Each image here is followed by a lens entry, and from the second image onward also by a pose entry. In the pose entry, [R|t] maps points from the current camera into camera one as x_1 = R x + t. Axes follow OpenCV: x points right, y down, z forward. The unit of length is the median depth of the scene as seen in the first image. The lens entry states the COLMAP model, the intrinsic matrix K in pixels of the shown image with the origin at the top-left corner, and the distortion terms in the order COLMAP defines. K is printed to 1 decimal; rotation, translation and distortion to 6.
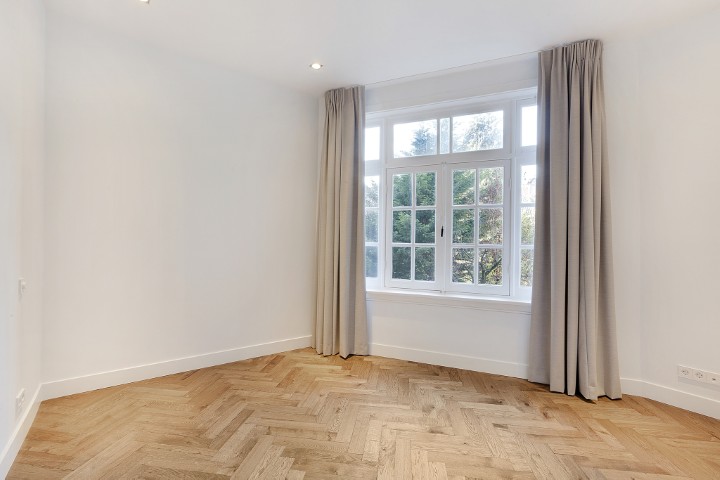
lens RADIAL K [[327.9, 0, 360.0], [0, 327.9, 240.0], [0, 0, 1]] dist [-0.000209, -0.000037]
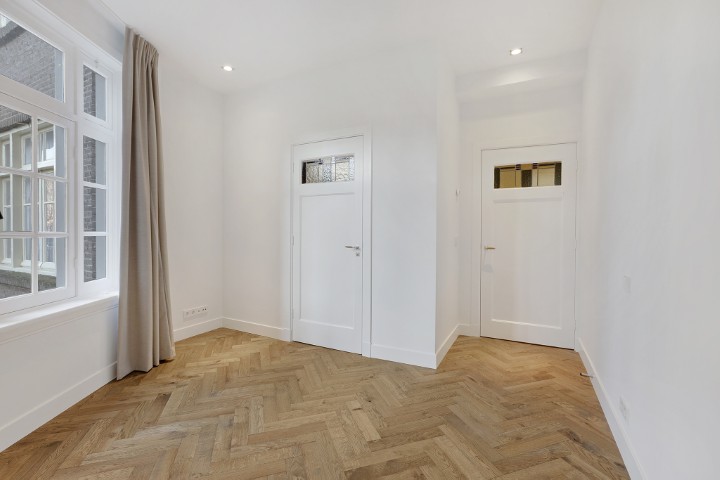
lens RADIAL K [[327.9, 0, 360.0], [0, 327.9, 240.0], [0, 0, 1]] dist [-0.000209, -0.000037]
pose [[-0.453039, -0.035051, 0.890801, -0.605410], [-0.017135, 0.999385, 0.030609, 0.000929], [-0.891326, -0.001397, -0.453361, 0.833362]]
